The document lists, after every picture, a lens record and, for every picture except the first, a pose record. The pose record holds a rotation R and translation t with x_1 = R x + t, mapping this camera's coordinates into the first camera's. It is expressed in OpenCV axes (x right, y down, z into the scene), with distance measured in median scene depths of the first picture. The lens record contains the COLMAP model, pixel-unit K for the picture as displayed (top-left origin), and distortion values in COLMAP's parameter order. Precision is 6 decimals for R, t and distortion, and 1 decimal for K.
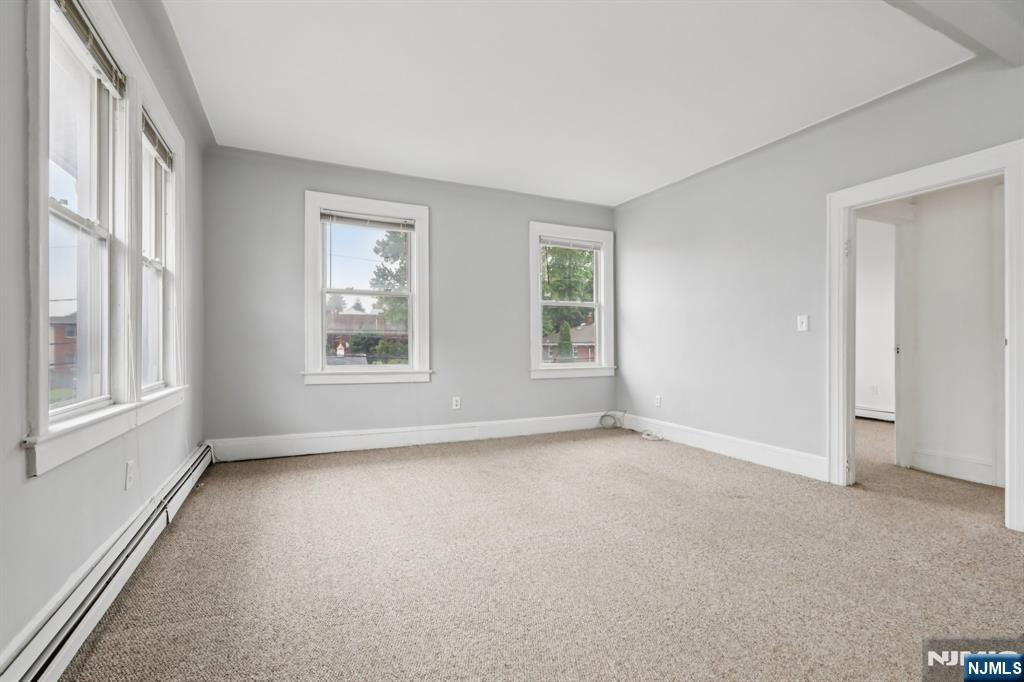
lens RADIAL K [[472.8, 0, 515.7], [0, 472.8, 341.8], [0, 0, 1]] dist [-0.001134, 0.001628]
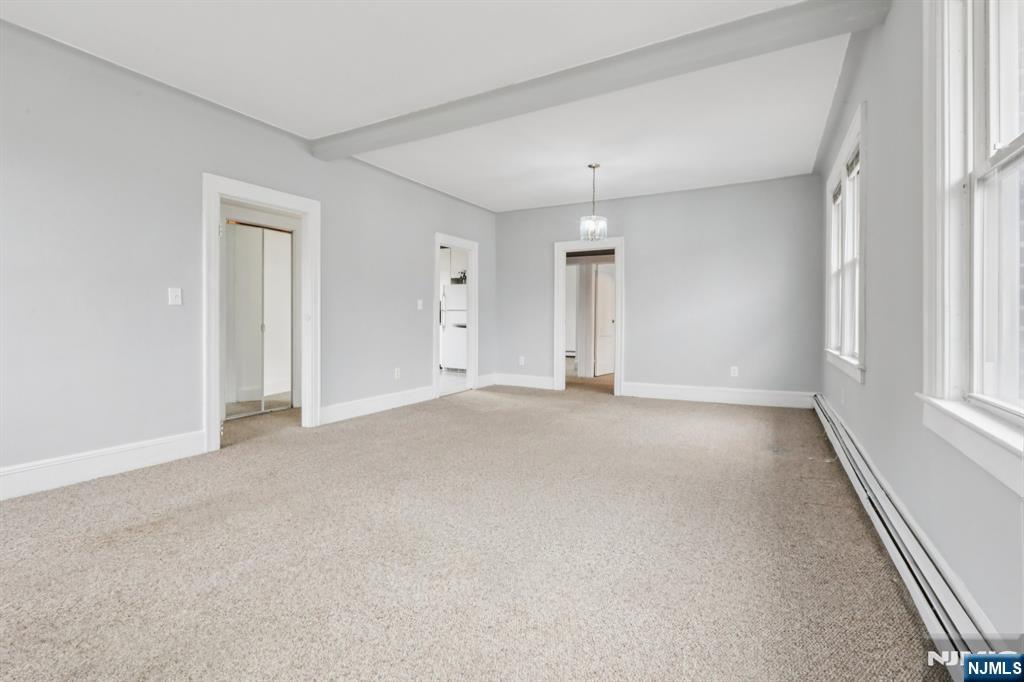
lens RADIAL K [[472.8, 0, 513.9], [0, 472.8, 322.5], [0, 0, 1]] dist [-0.001134, 0.001628]
pose [[-0.597073, -0.007340, 0.802153, -0.455361], [-0.002163, 0.999969, 0.007541, 0.002667], [-0.802184, 0.002767, -0.597071, 0.870627]]
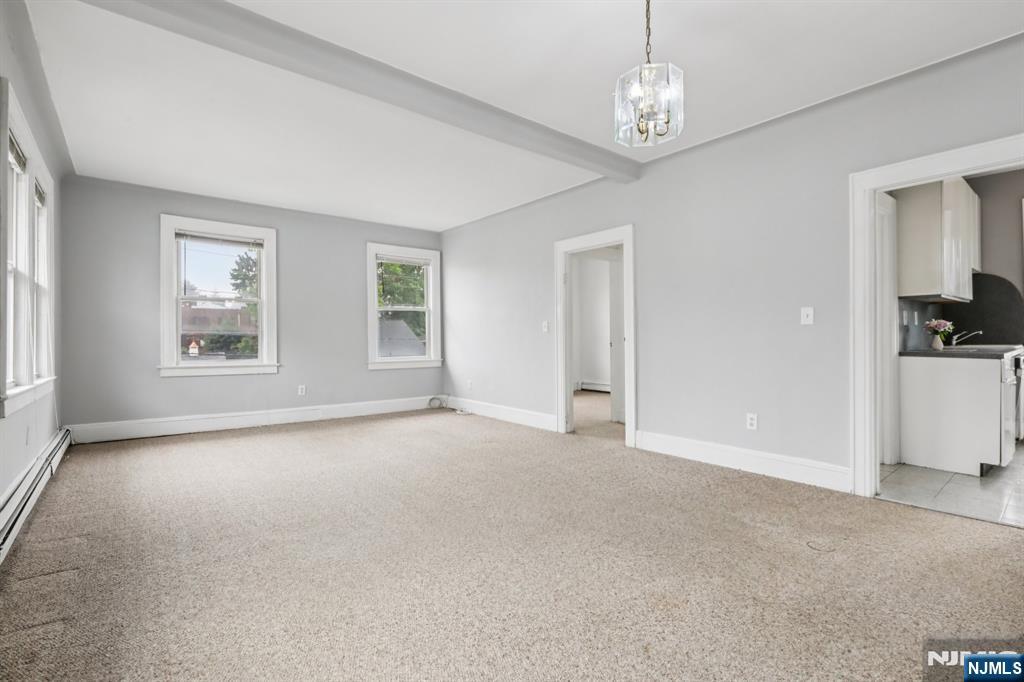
lens RADIAL K [[472.8, 0, 510.4], [0, 472.8, 336.0], [0, 0, 1]] dist [-0.001134, 0.001628]
pose [[0.972400, -0.002946, 0.233303, 0.131899], [0.004175, 0.999980, -0.004771, -0.002952], [-0.233284, 0.005613, 0.972392, -0.360429]]
